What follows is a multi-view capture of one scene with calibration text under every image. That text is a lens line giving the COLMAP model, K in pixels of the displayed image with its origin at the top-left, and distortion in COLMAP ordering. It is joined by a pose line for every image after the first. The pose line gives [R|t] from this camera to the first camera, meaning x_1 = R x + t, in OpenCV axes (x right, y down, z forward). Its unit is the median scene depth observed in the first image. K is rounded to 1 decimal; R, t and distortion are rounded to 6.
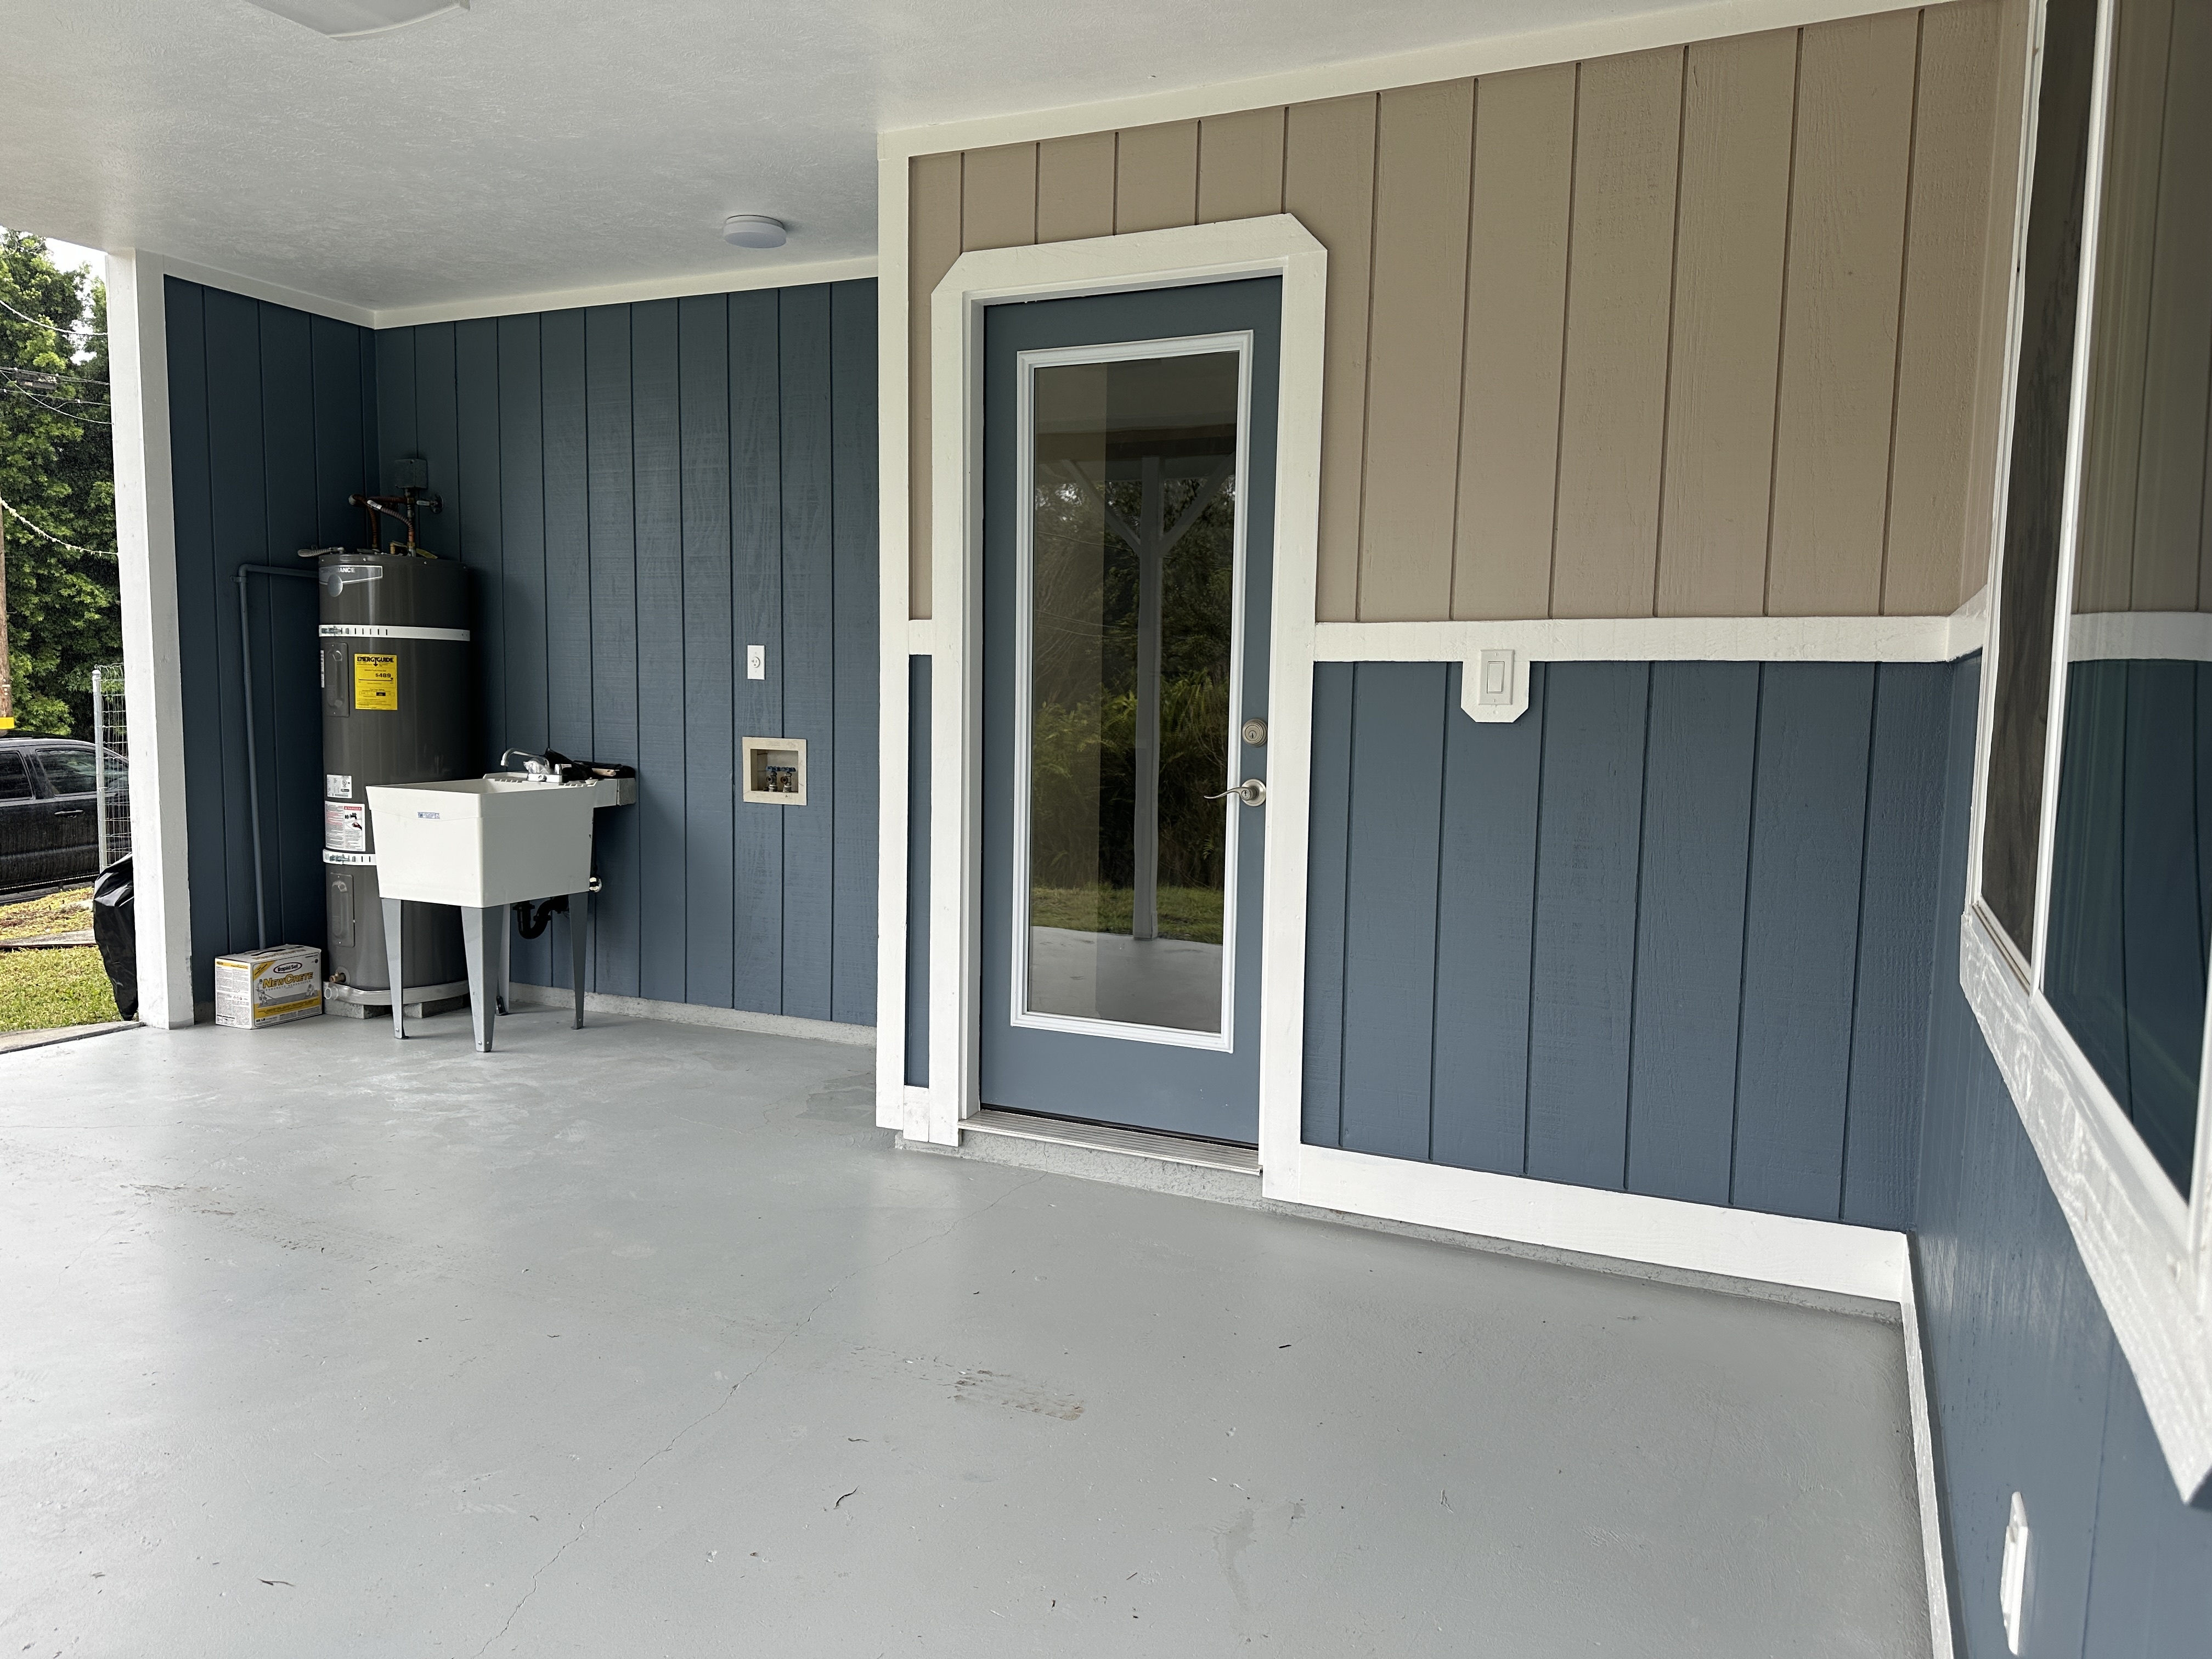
lens RADIAL K [[1548.5, 0, 1106.0], [0, 1548.5, 829.5], [0, 0, 1]] dist [0.055325, -0.065496]
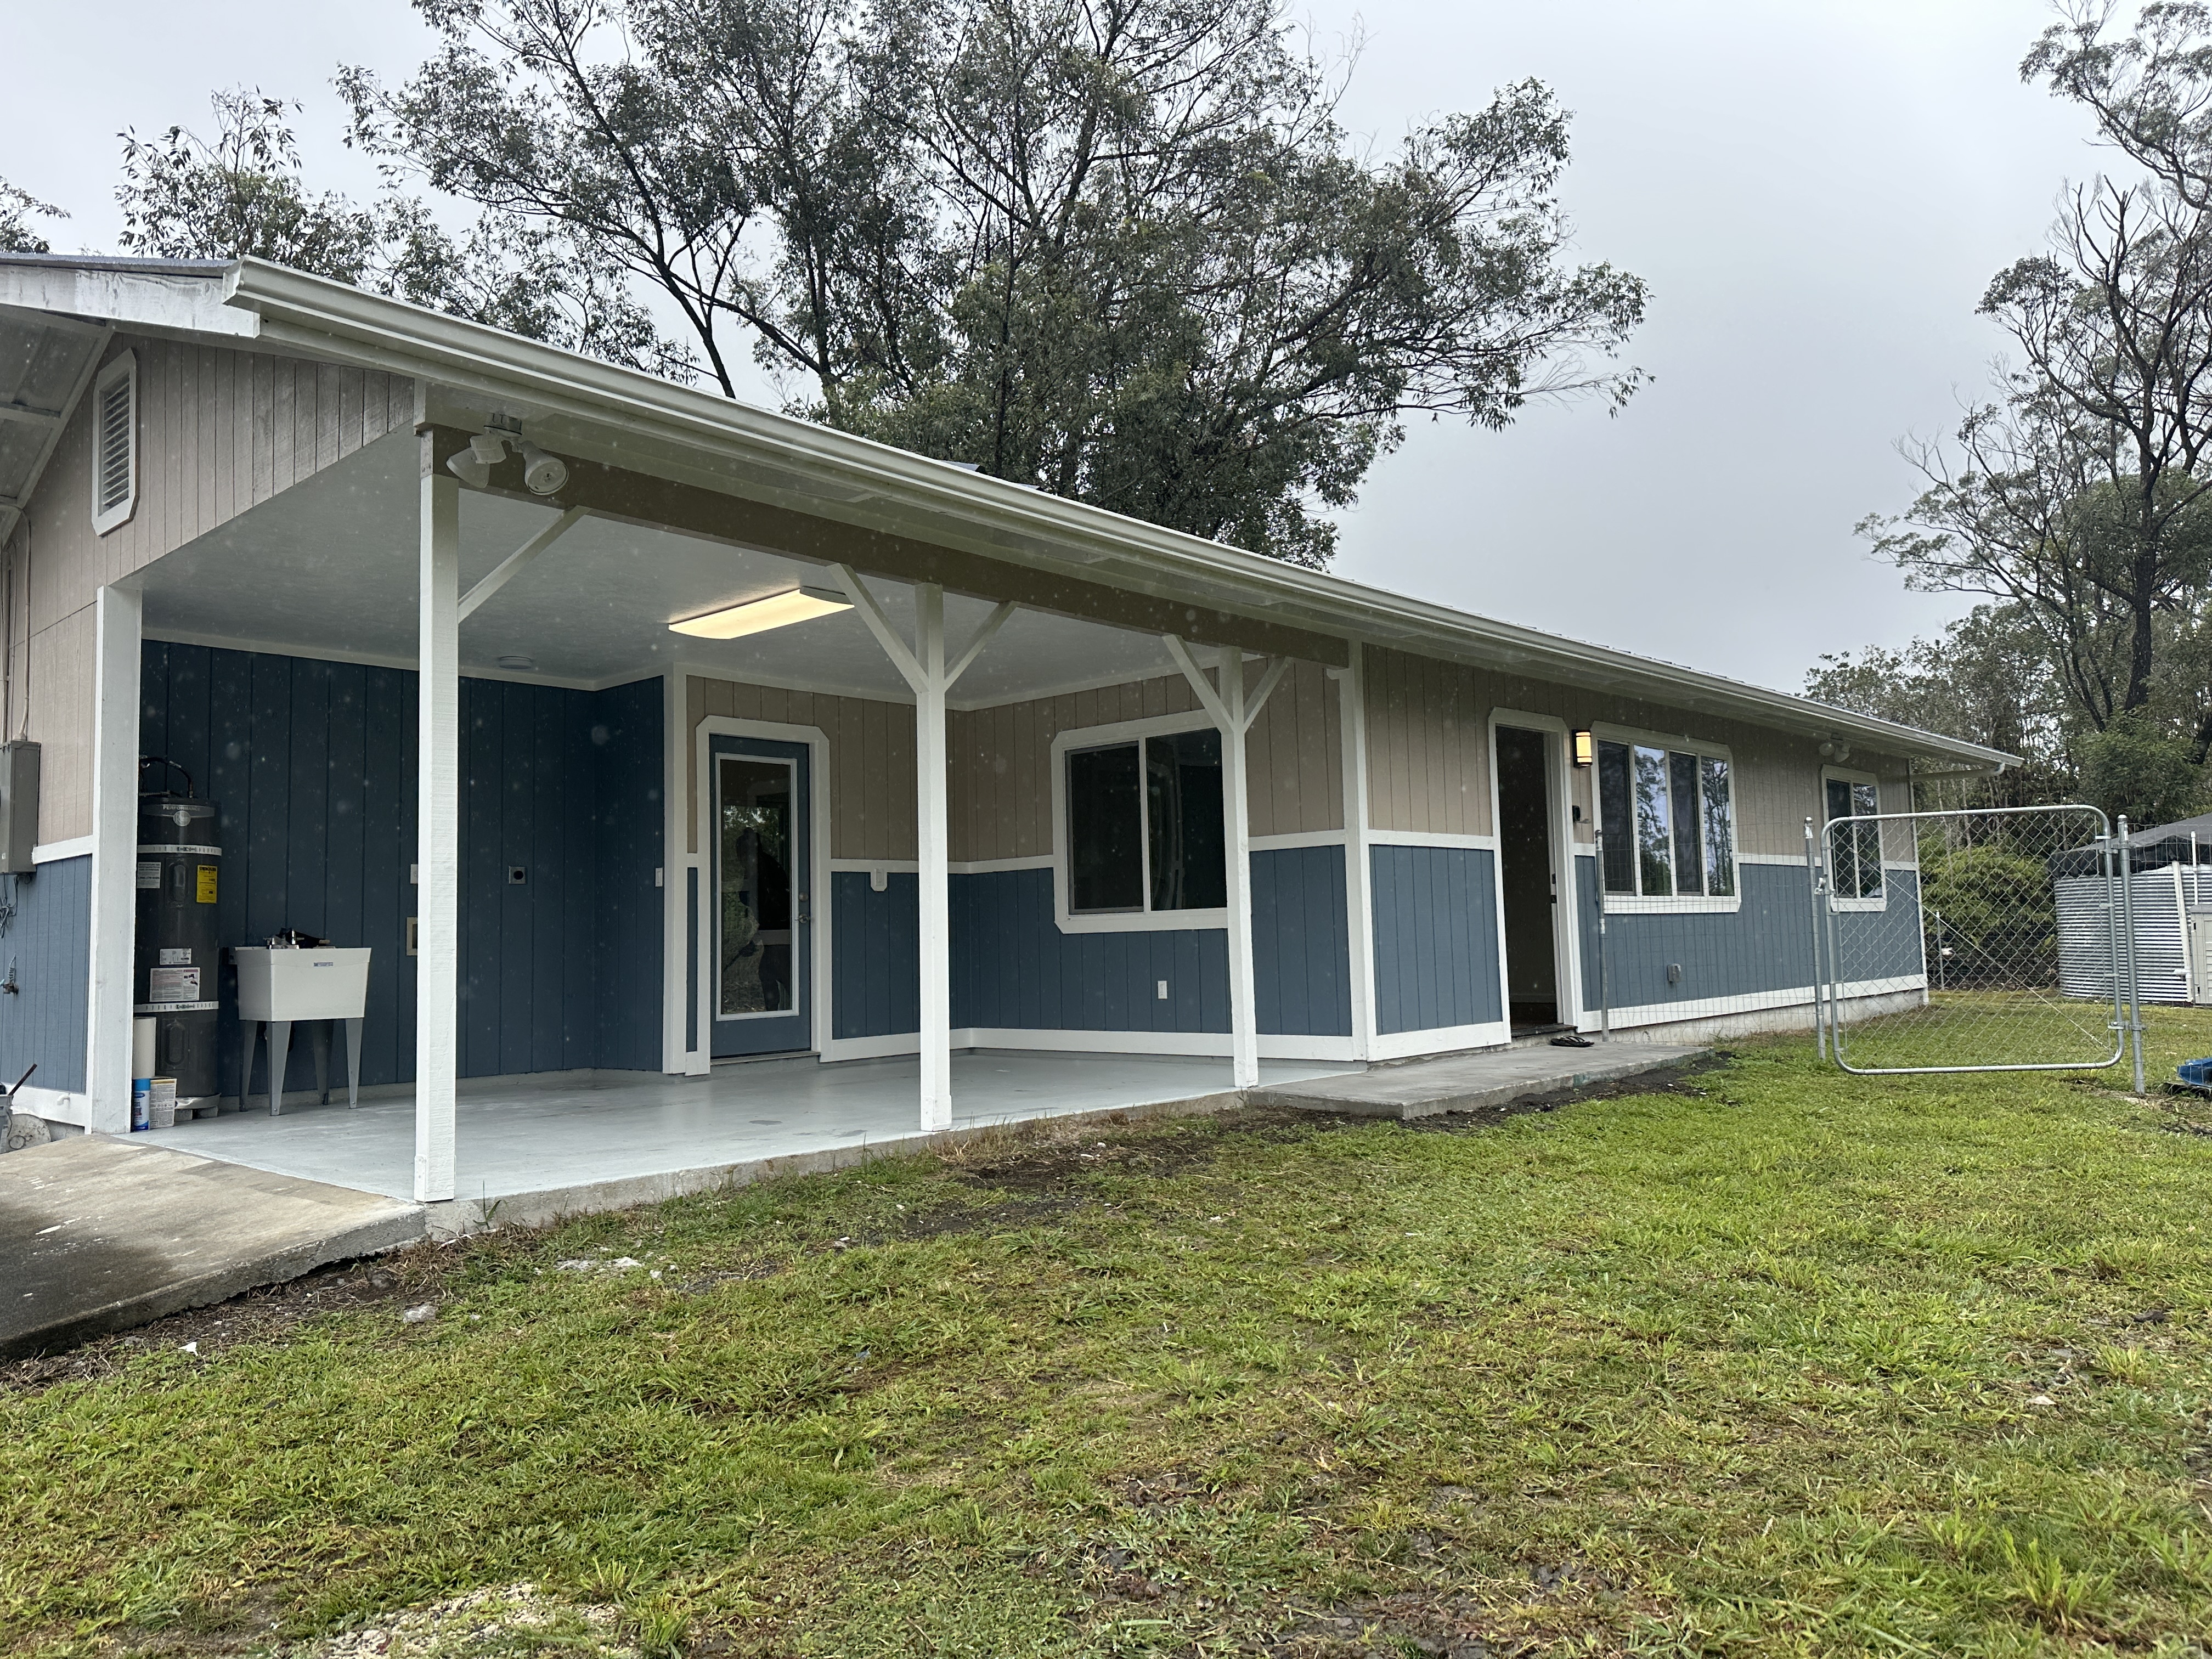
lens RADIAL K [[1548.5, 0, 1106.0], [0, 1548.5, 829.5], [0, 0, 1]] dist [0.055325, -0.065496]
pose [[0.306020, 0.054644, 0.950456, -2.255049], [0.129635, 0.986661, -0.098464, 0.153939], [-0.943158, 0.153344, 0.294854, -0.343549]]
